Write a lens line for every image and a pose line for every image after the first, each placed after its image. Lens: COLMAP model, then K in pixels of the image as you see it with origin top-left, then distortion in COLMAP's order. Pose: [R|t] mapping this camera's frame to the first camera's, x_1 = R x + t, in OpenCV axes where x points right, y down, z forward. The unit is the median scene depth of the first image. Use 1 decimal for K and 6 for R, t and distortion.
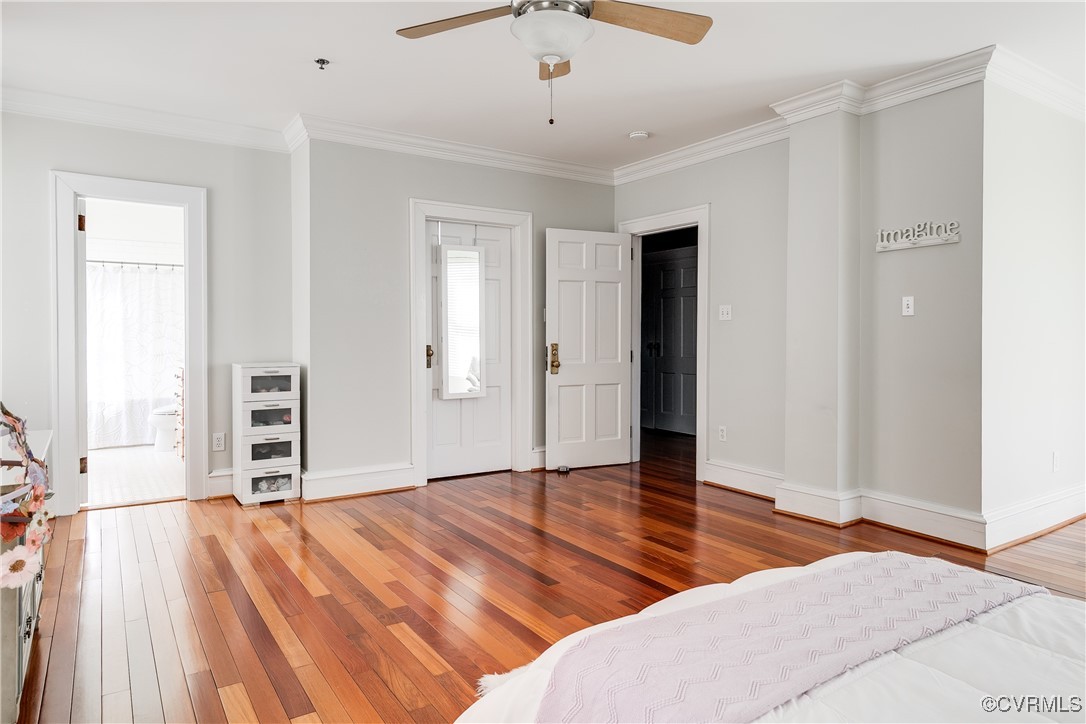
lens RADIAL K [[678.1, 0, 548.2], [0, 678.1, 344.9], [0, 0, 1]] dist [0.014008, -0.004662]
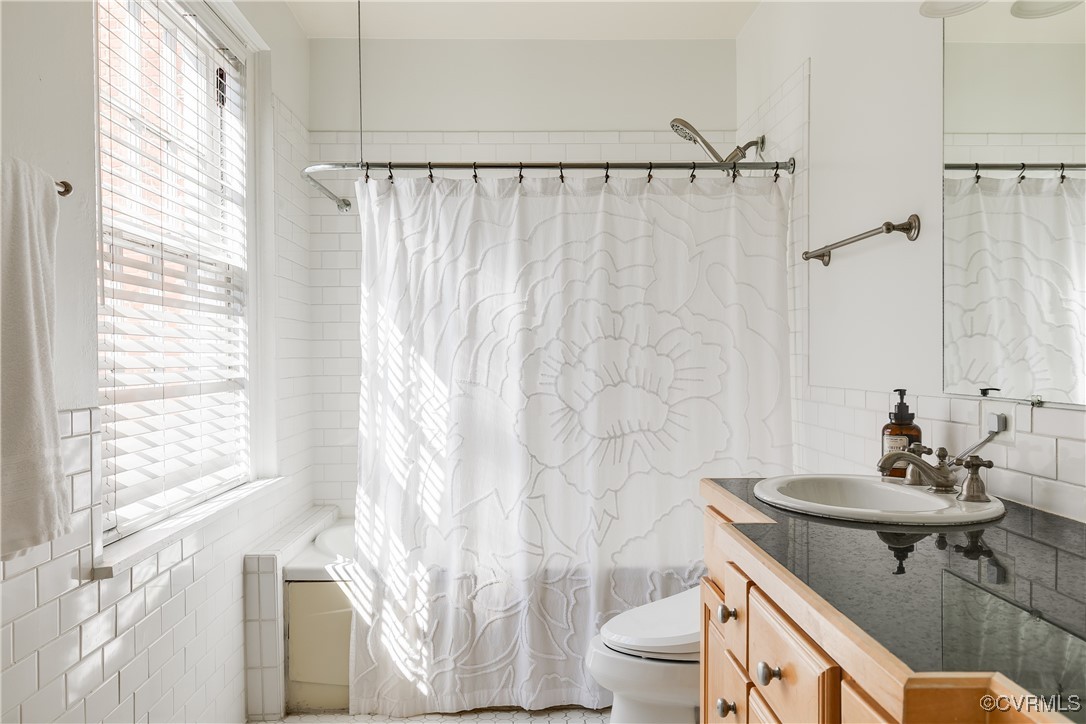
lens RADIAL K [[840.5, 0, 545.7], [0, 840.5, 364.5], [0, 0, 1]] dist [0.008662, -0.015132]
pose [[0.845779, 0.000067, -0.533534, -0.389107], [-0.000892, 0.999999, -0.001288, -0.020203], [0.533533, 0.001565, 0.845778, 0.649077]]
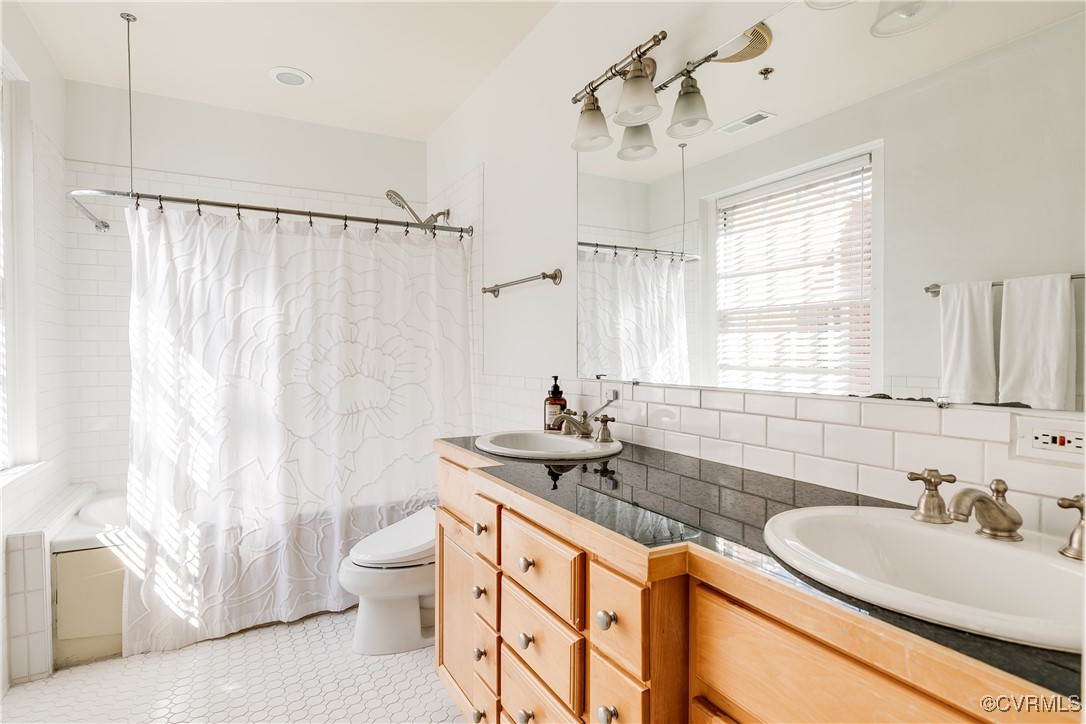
lens RADIAL K [[564.9, 0, 532.5], [0, 564.9, 358.7], [0, 0, 1]] dist [-0.001367, -0.001329]
pose [[0.995403, -0.002981, -0.095730, -0.421499], [0.002738, 0.999993, -0.002672, -0.021014], [0.095737, 0.002397, 0.995404, 0.643513]]
